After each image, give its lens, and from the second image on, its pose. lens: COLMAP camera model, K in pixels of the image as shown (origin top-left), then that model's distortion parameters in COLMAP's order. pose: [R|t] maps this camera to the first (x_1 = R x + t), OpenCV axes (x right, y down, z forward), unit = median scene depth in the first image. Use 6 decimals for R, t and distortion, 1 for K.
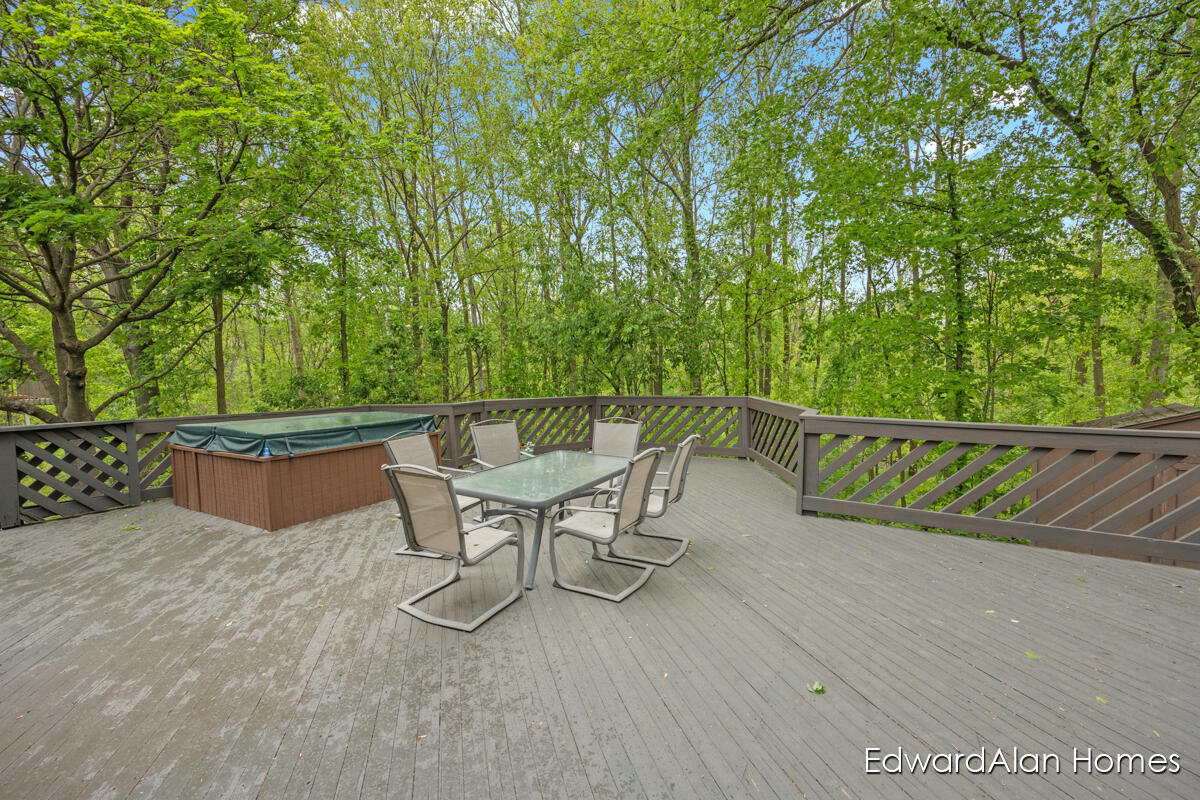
lens RADIAL K [[492.9, 0, 604.6], [0, 492.9, 398.9], [0, 0, 1]] dist [-0.003357, -0.000093]
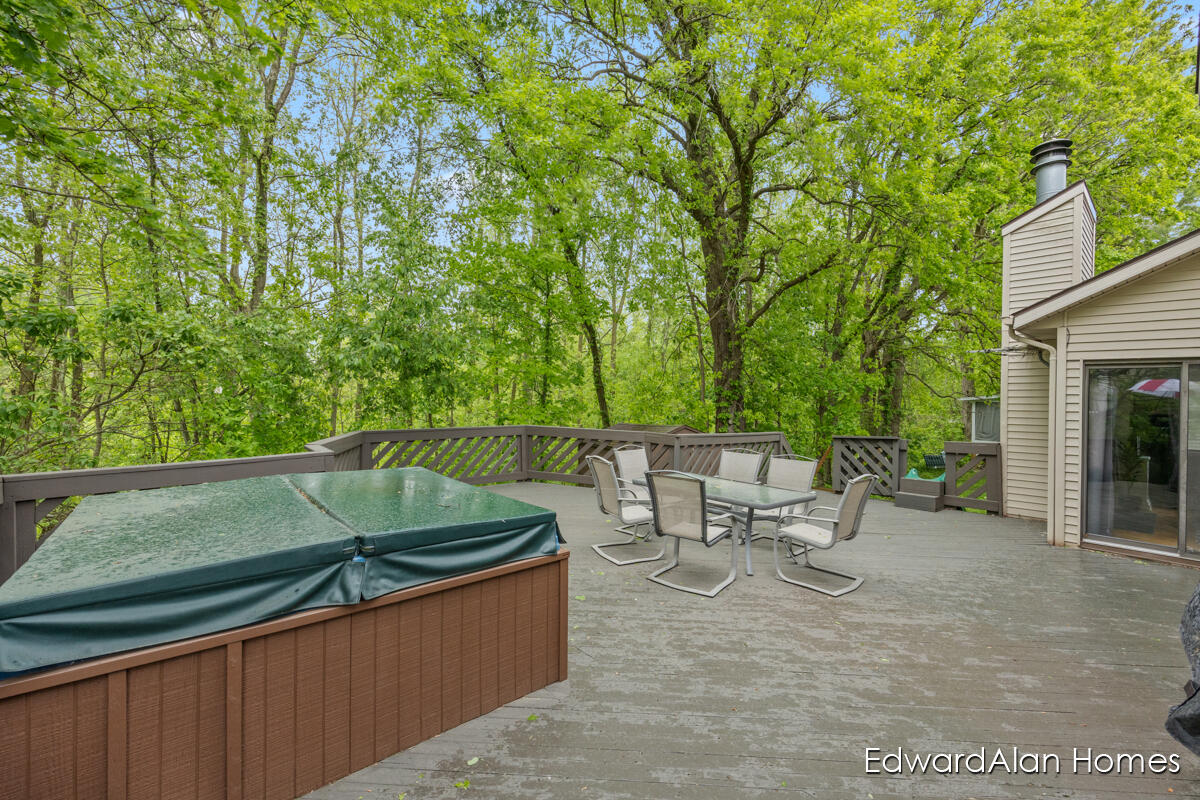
lens RADIAL K [[492.9, 0, 604.5], [0, 492.9, 402.3], [0, 0, 1]] dist [-0.003357, -0.000093]
pose [[0.338111, 0.008436, 0.941068, -1.479510], [0.036795, 0.999077, -0.022176, -0.049608], [-0.940387, 0.042124, 0.337488, 0.915027]]
